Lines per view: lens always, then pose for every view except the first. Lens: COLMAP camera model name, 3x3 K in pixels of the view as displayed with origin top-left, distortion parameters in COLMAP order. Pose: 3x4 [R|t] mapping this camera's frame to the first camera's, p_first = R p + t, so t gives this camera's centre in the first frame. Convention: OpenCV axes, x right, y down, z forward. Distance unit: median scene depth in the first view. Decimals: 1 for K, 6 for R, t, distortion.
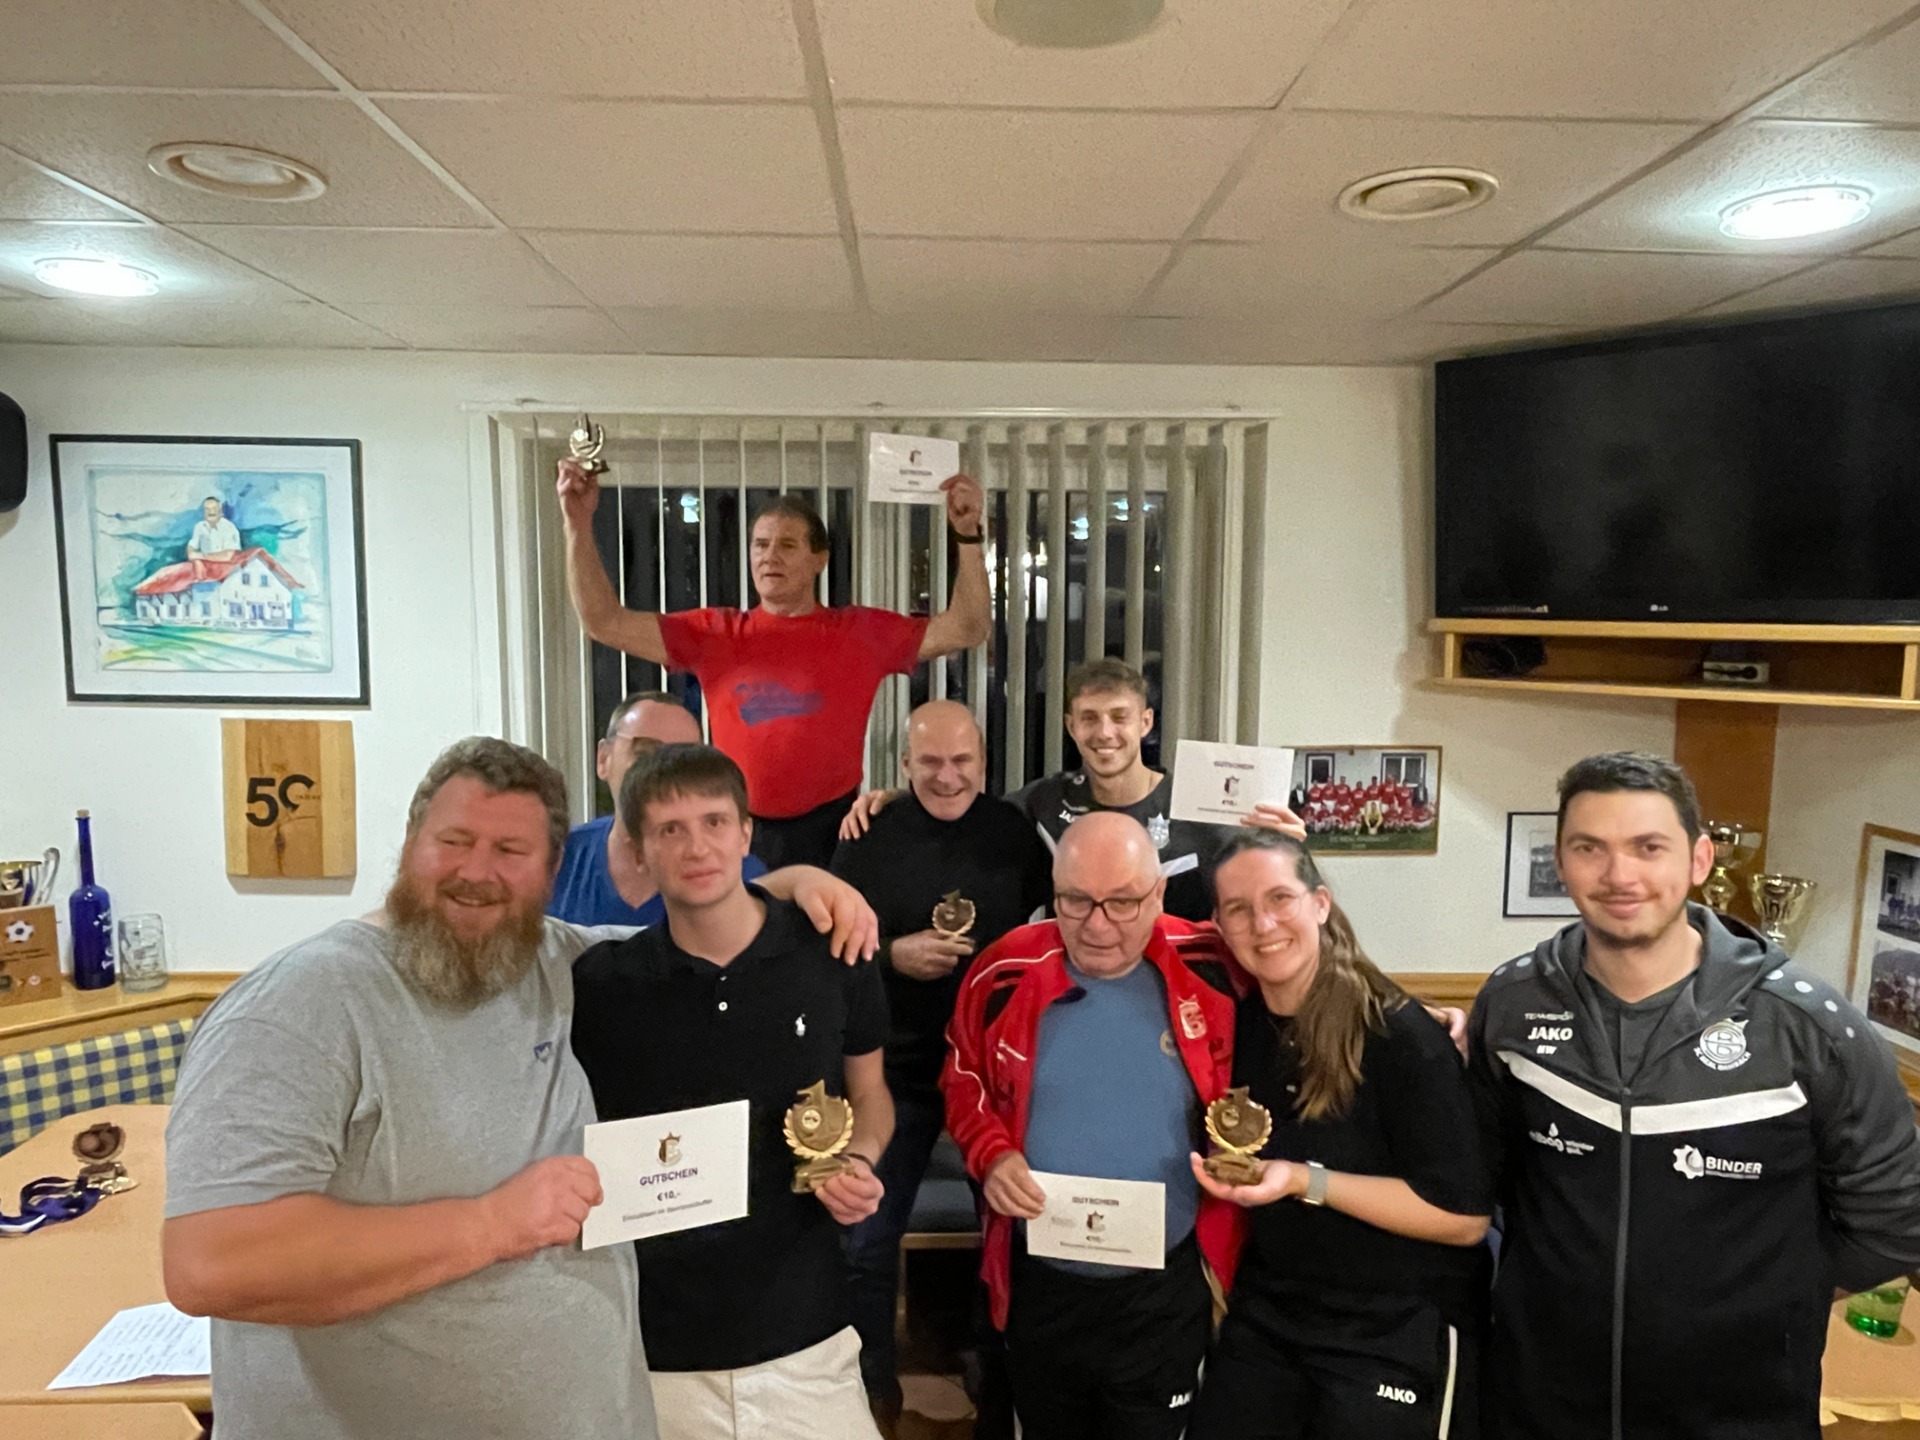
lens RADIAL K [[1268.2, 0, 952.5], [0, 1268.2, 728.3], [0, 0, 1]] dist [-0.013832, -0.000943]
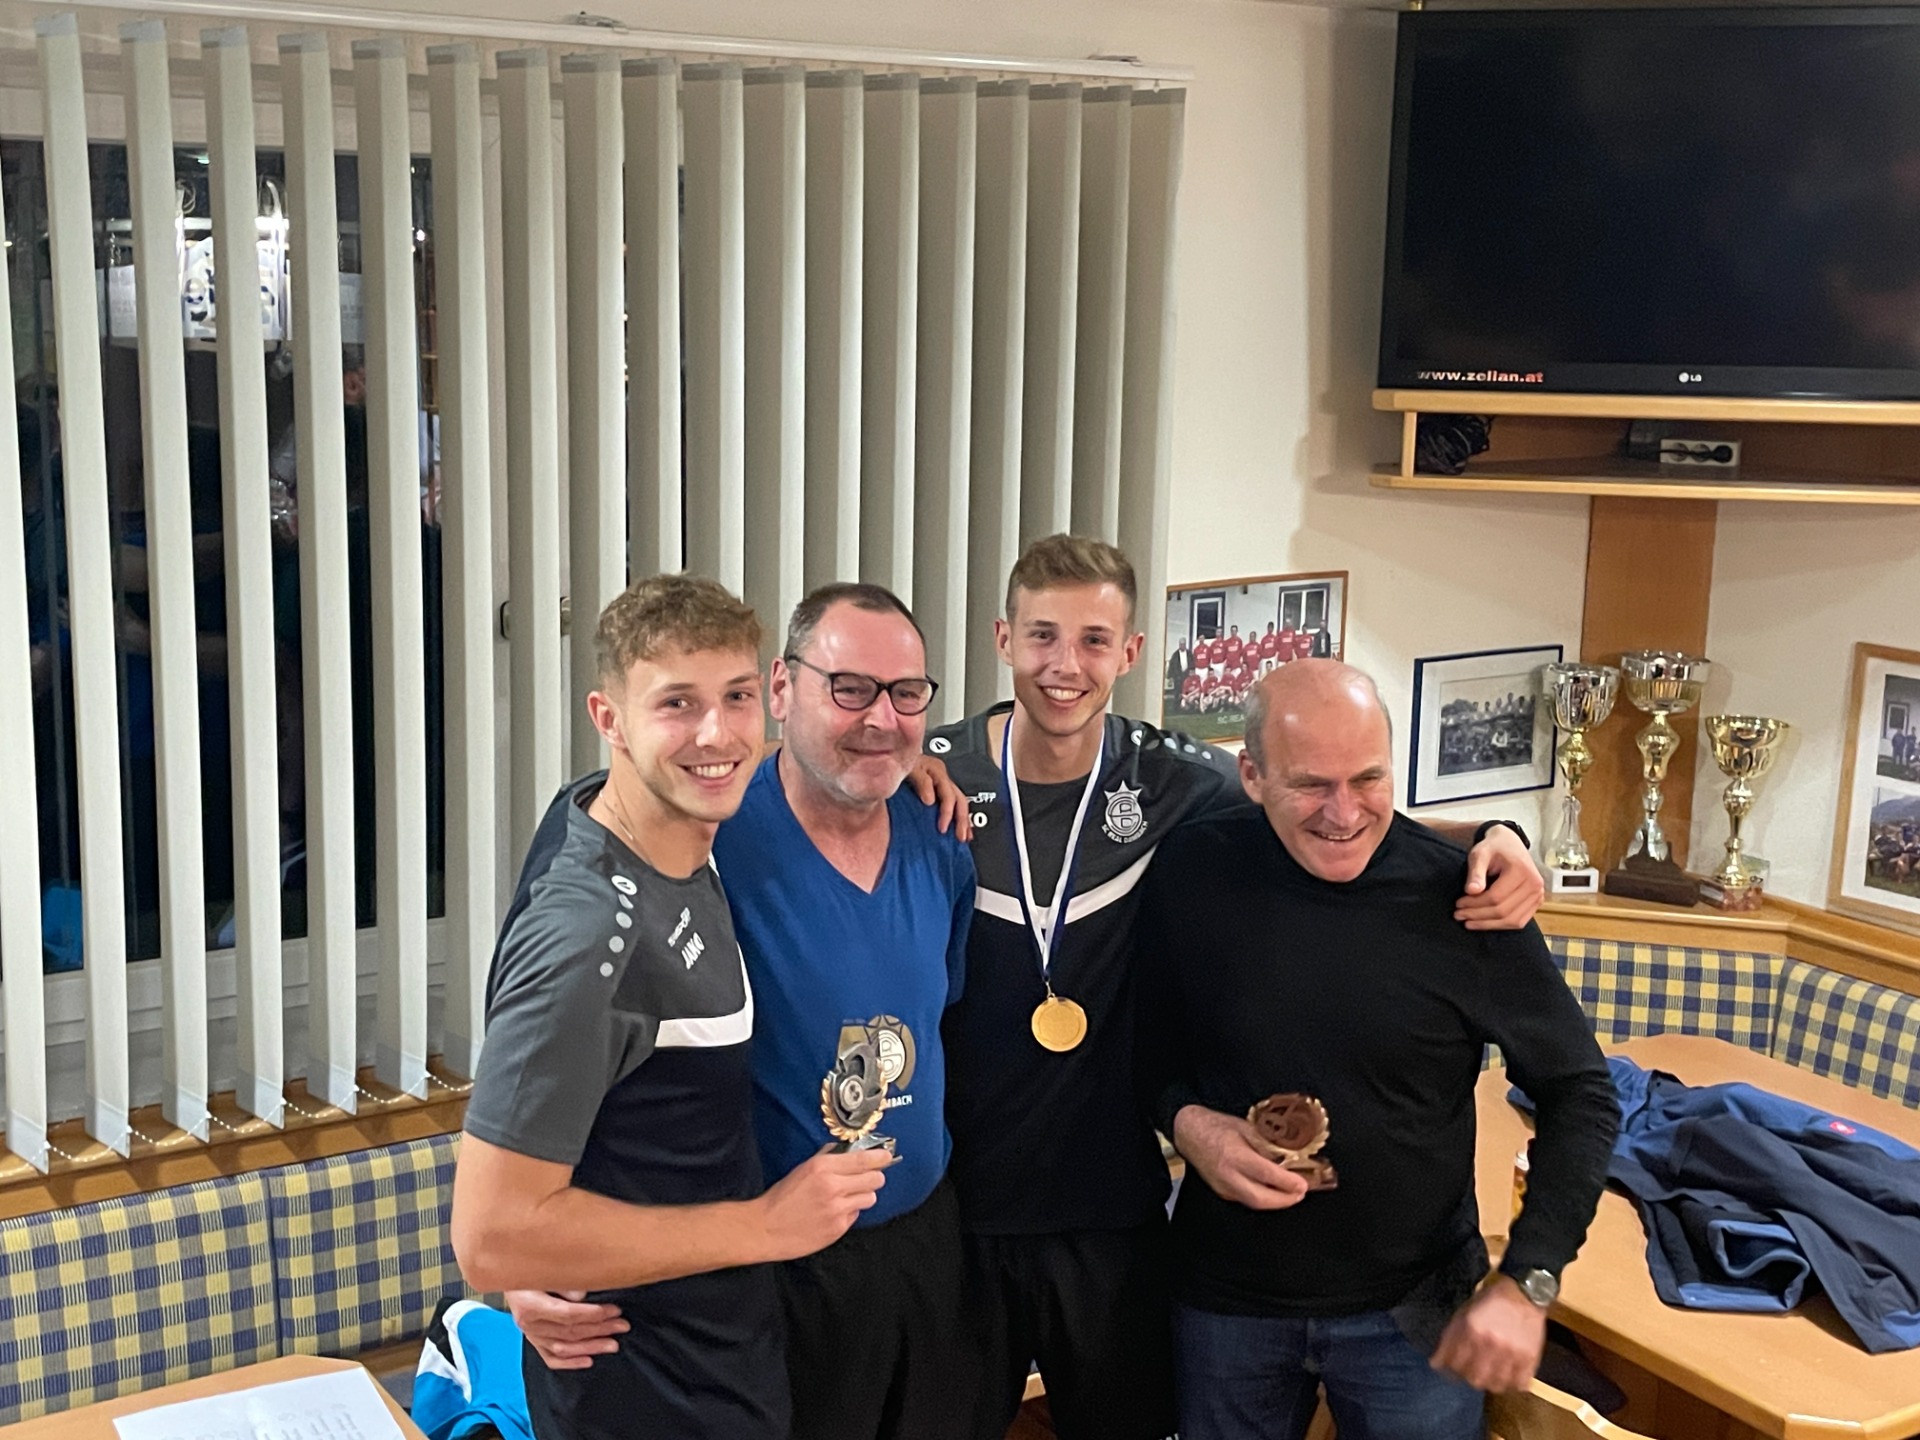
lens RADIAL K [[2300.8, 0, 935.4], [0, 2300.8, 705.3], [0, 0, 1]] dist [0.064423, 0.000000]
pose [[0.861893, -0.088837, 0.499247, -0.457579], [0.042007, 0.993659, 0.104293, -0.056045], [-0.505347, -0.068918, 0.860160, 0.028017]]
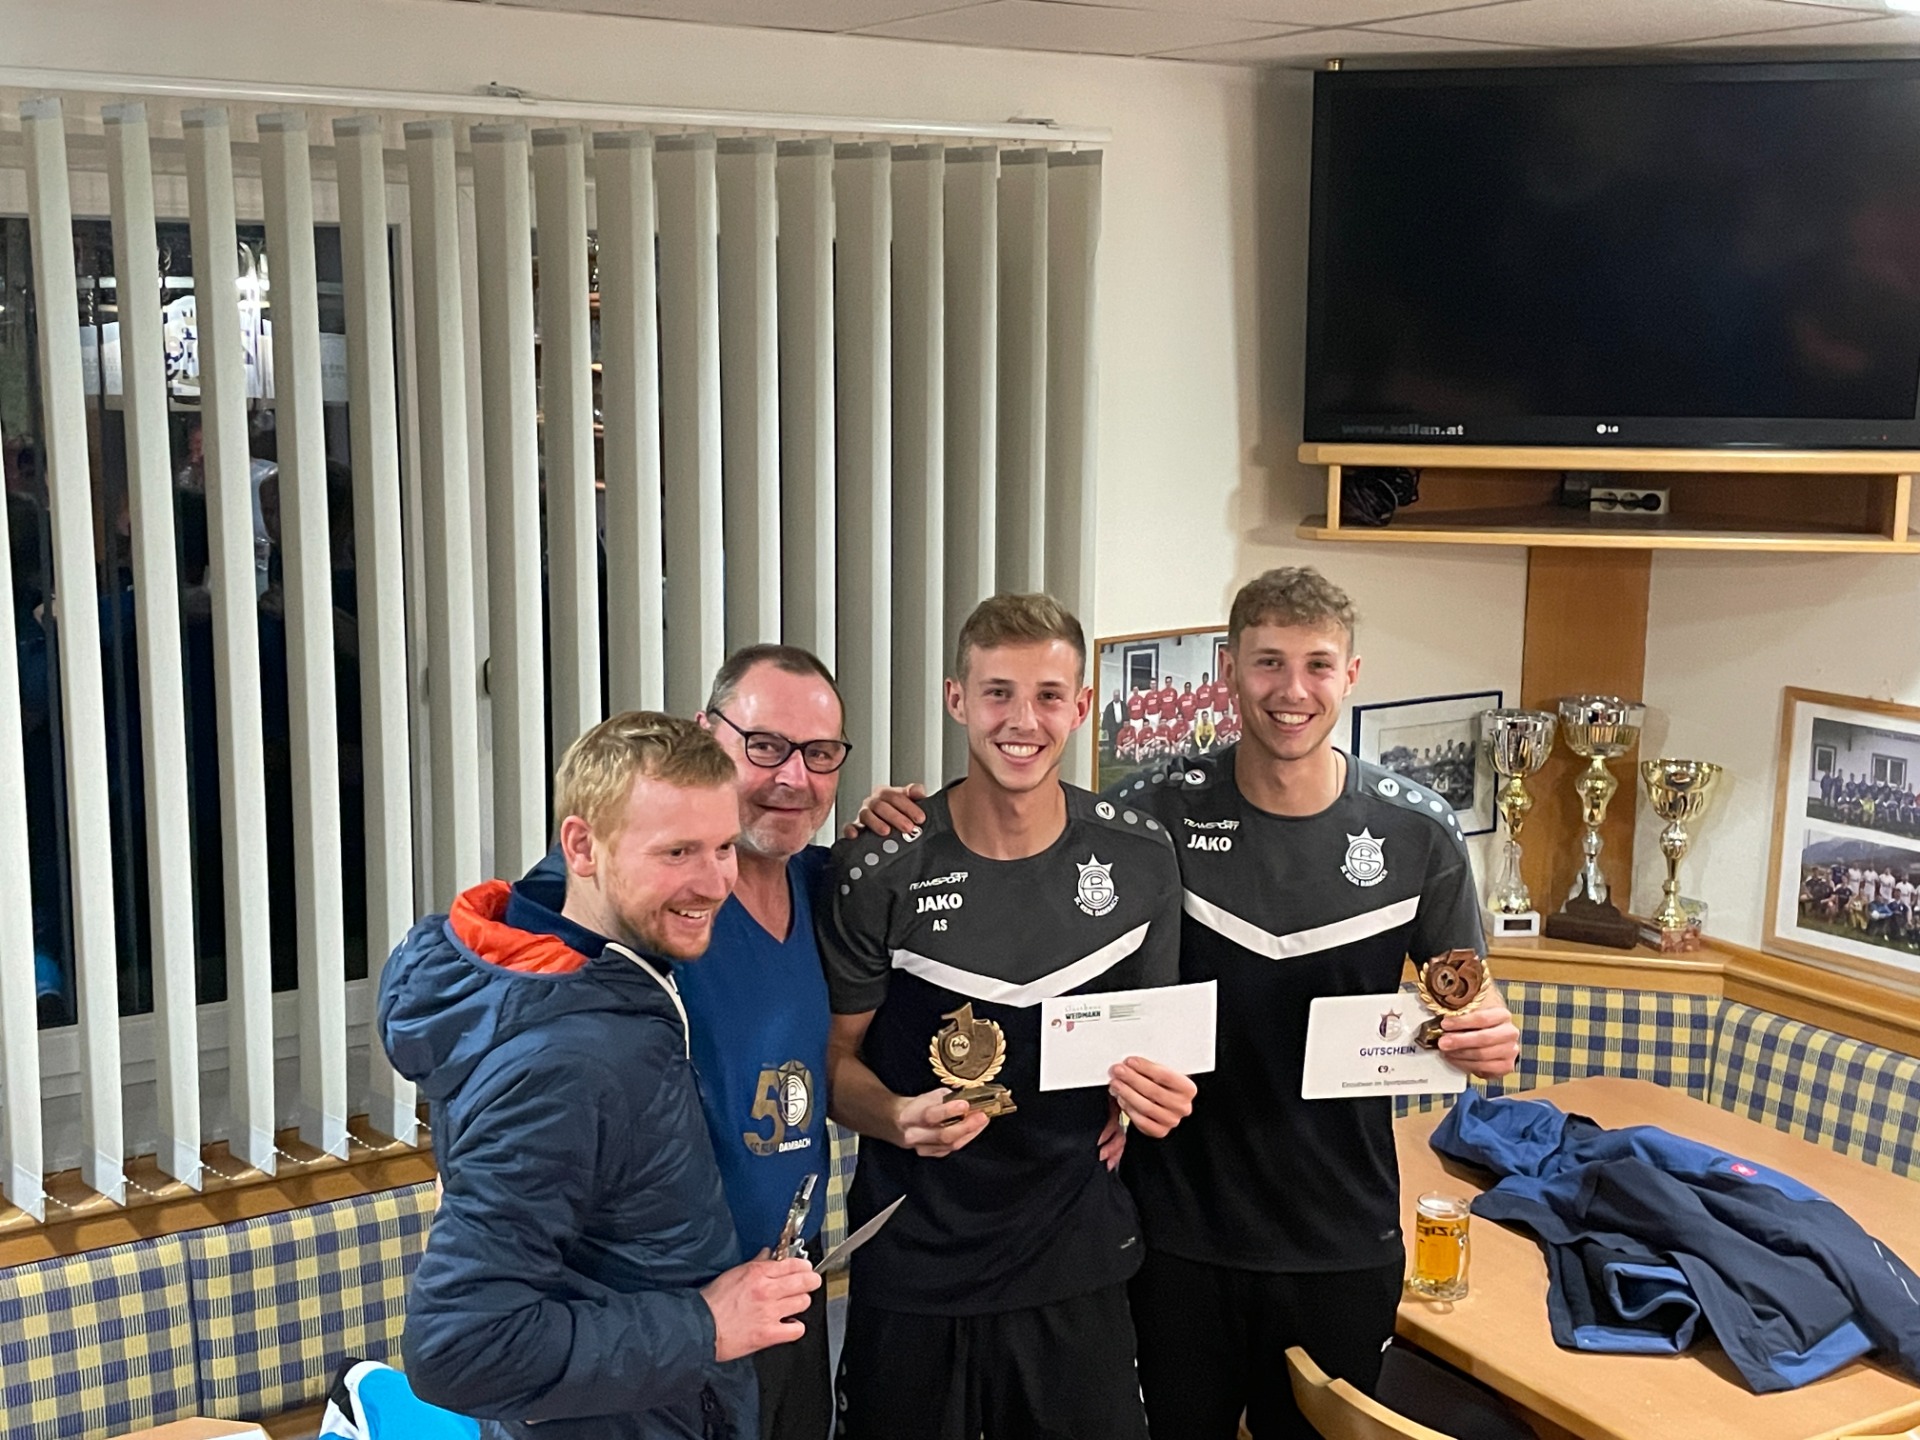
lens RADIAL K [[2300.8, 0, 975.8], [0, 2300.8, 727.4], [0, 0, 1]] dist [0.064423, 0.000000]
pose [[0.859031, -0.094582, 0.503110, -0.418156], [0.052901, 0.993924, 0.096527, -0.061910], [-0.509182, -0.056305, 0.858815, -0.008571]]
